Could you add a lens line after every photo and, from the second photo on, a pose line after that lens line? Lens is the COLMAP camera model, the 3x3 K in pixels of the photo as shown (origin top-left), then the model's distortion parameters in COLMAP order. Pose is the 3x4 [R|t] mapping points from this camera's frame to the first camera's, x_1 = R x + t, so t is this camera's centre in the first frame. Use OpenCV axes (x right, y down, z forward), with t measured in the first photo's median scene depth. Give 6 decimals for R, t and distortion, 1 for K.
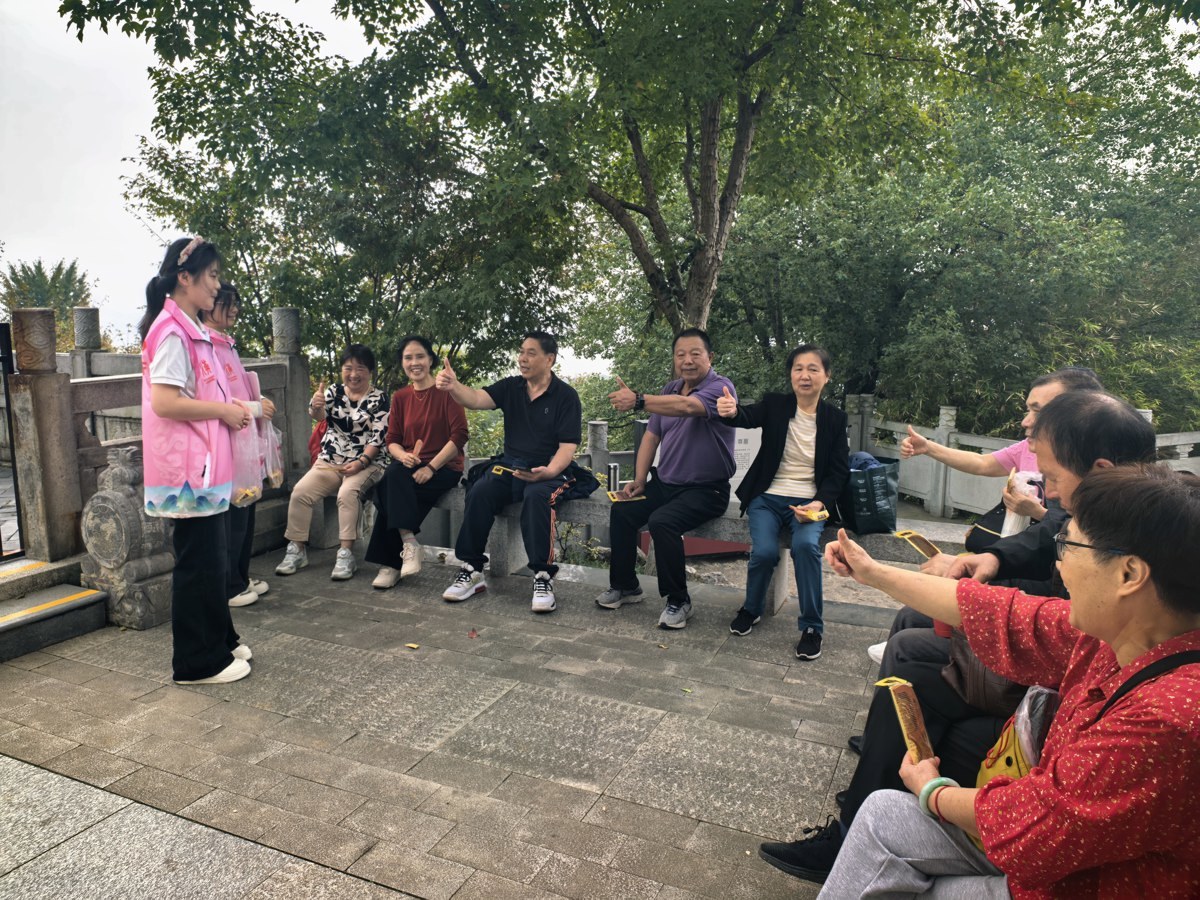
lens RADIAL K [[848.0, 0, 597.6], [0, 848.0, 434.0], [0, 0, 1]] dist [0.066487, -0.088585]
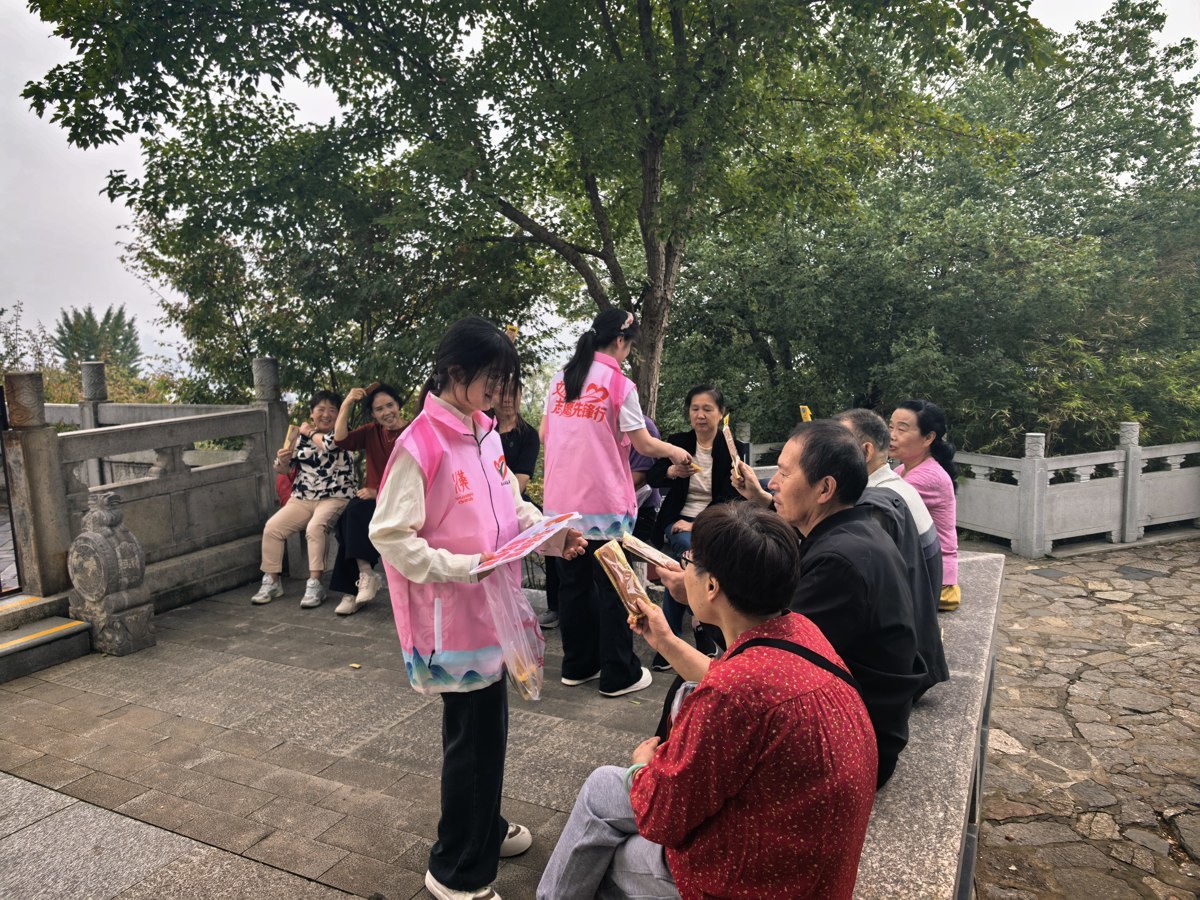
lens RADIAL K [[844.9, 0, 600.0], [0, 844.9, 450.0], [0, 0, 1]] dist [0.057197, -0.069825]
pose [[0.998566, -0.029270, -0.044817, 0.140435], [0.028861, 0.999536, -0.009761, -0.010449], [0.045082, 0.008454, 0.998948, -0.081336]]
